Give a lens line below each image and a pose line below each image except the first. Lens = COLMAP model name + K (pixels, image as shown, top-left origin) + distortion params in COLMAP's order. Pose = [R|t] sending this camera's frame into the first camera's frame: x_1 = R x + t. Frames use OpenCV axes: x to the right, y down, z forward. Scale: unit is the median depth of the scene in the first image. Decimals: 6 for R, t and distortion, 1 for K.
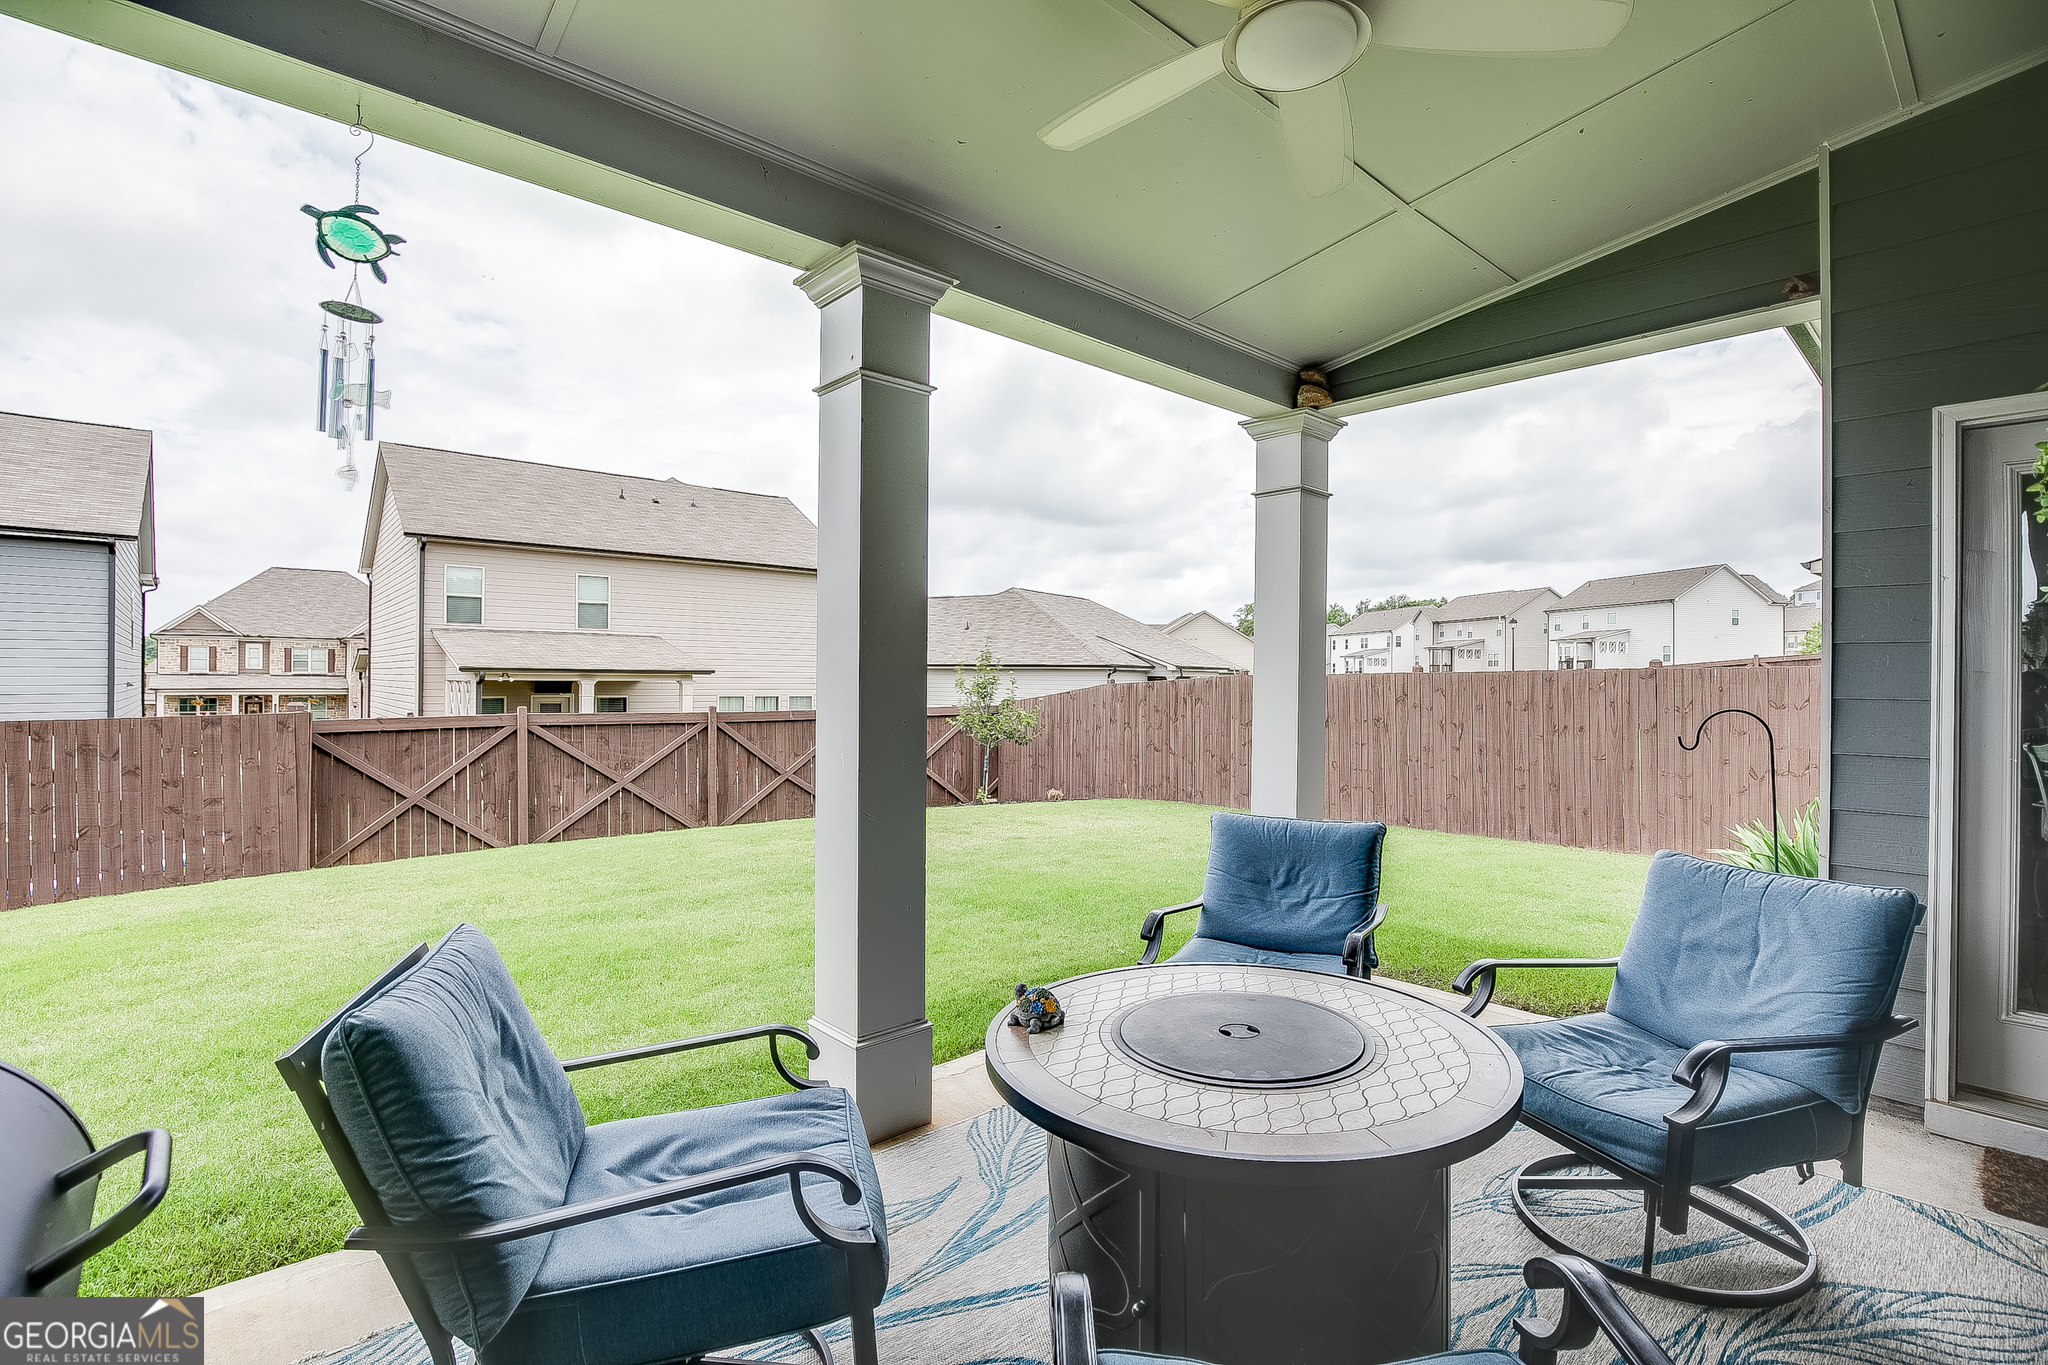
lens RADIAL K [[959.3, 0, 1024.0], [0, 959.3, 682.5], [0, 0, 1]] dist [-0.030622, -0.000220]
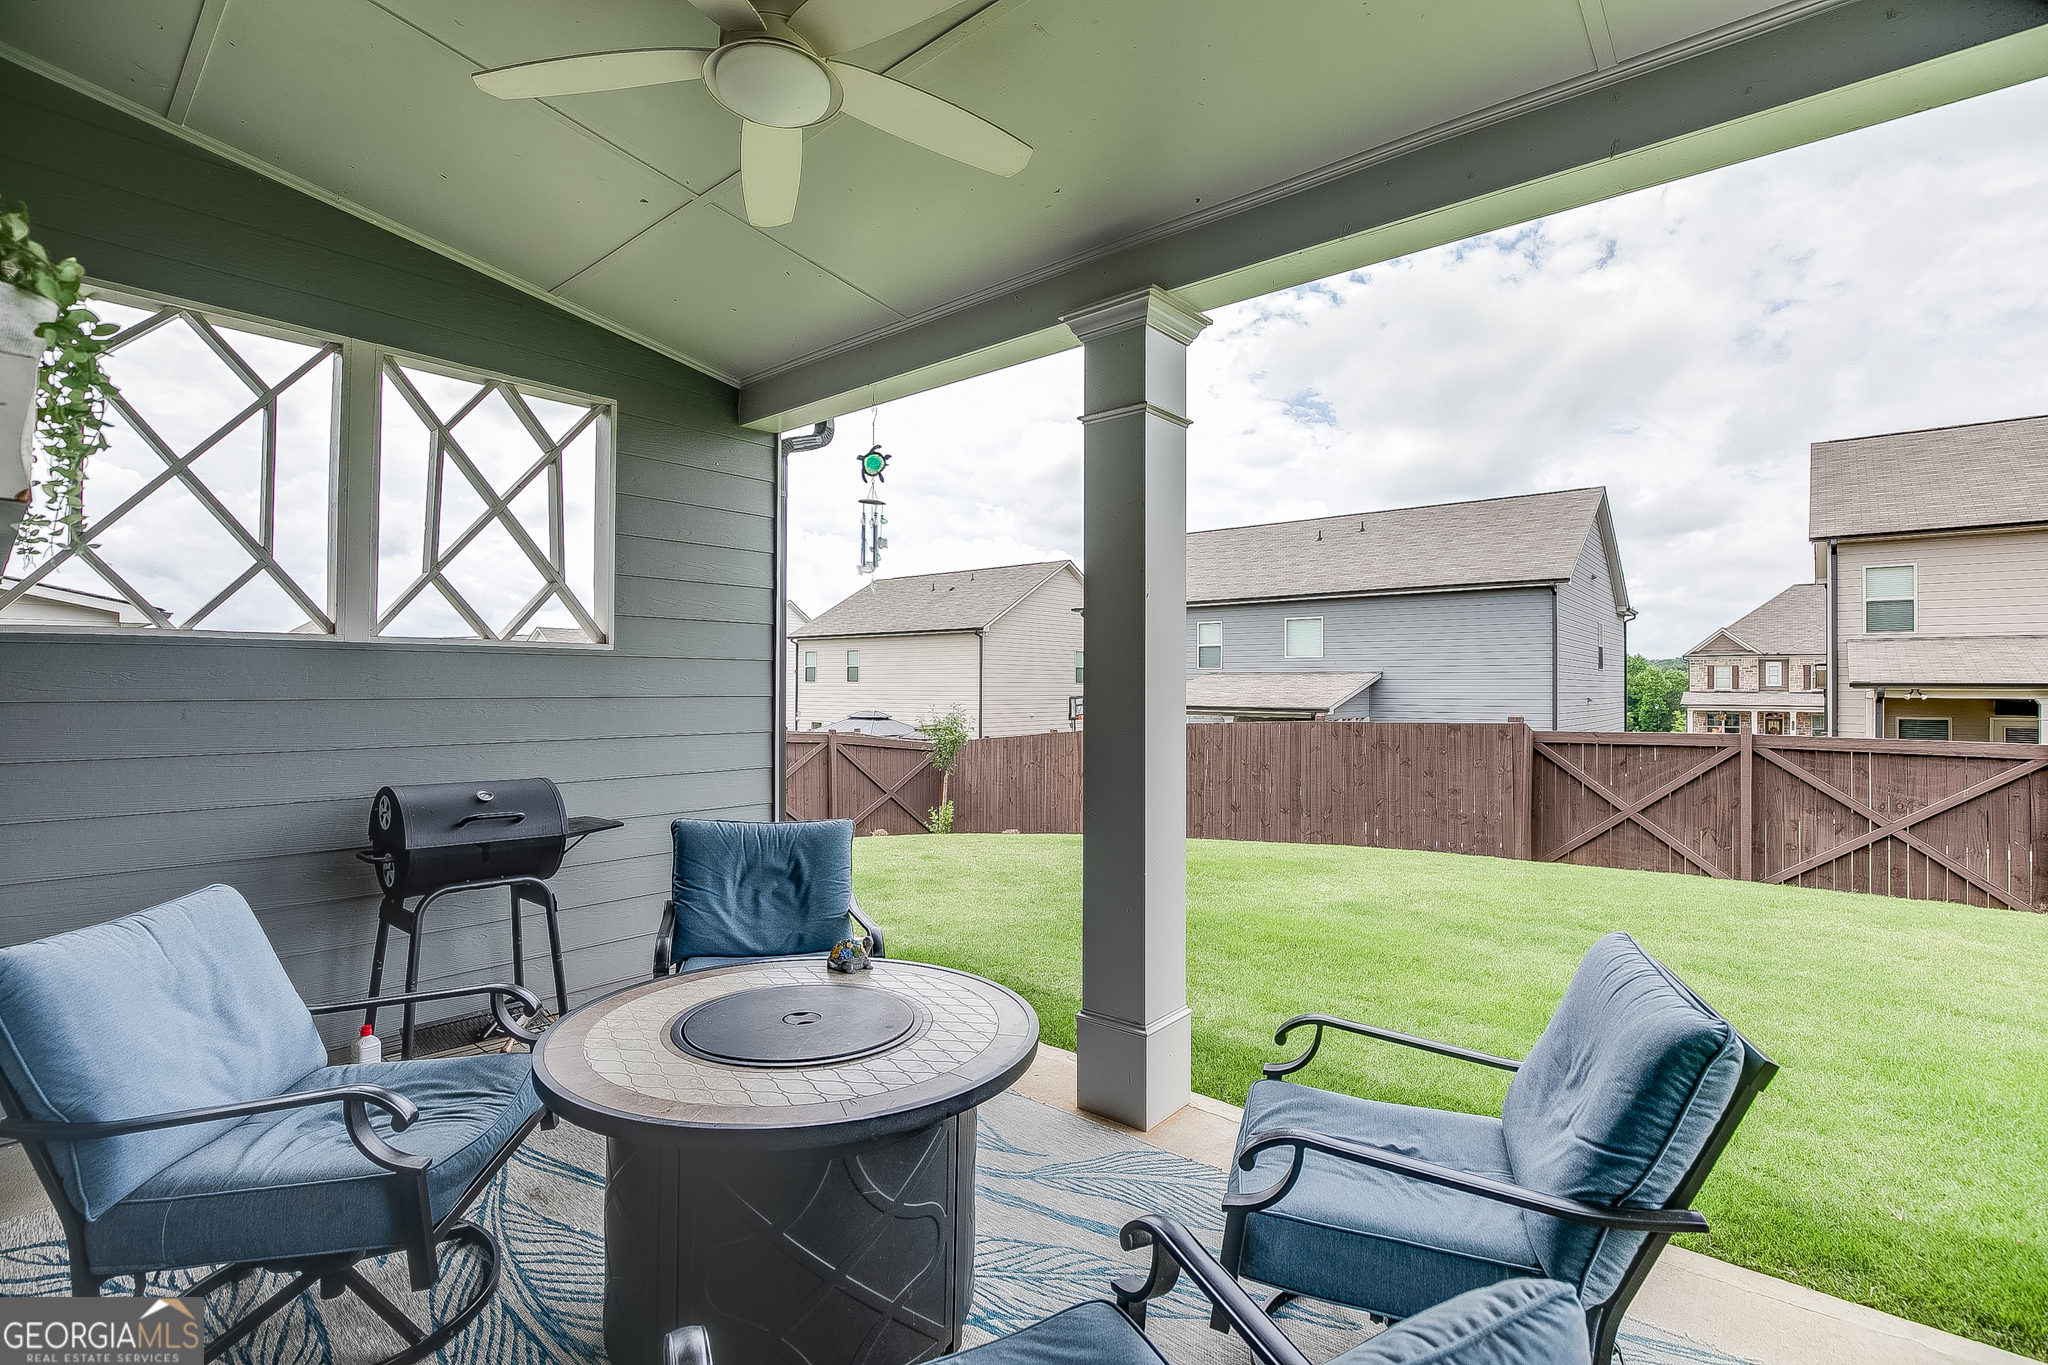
lens RADIAL K [[941.2, 0, 1024.0], [0, 941.2, 682.5], [0, 0, 1]] dist [-0.030355, -0.000438]
pose [[0.111146, -0.012000, -0.993732, 0.236262], [-0.007356, 0.999890, -0.012897, 0.000606], [0.993777, 0.008743, 0.111046, 0.205808]]
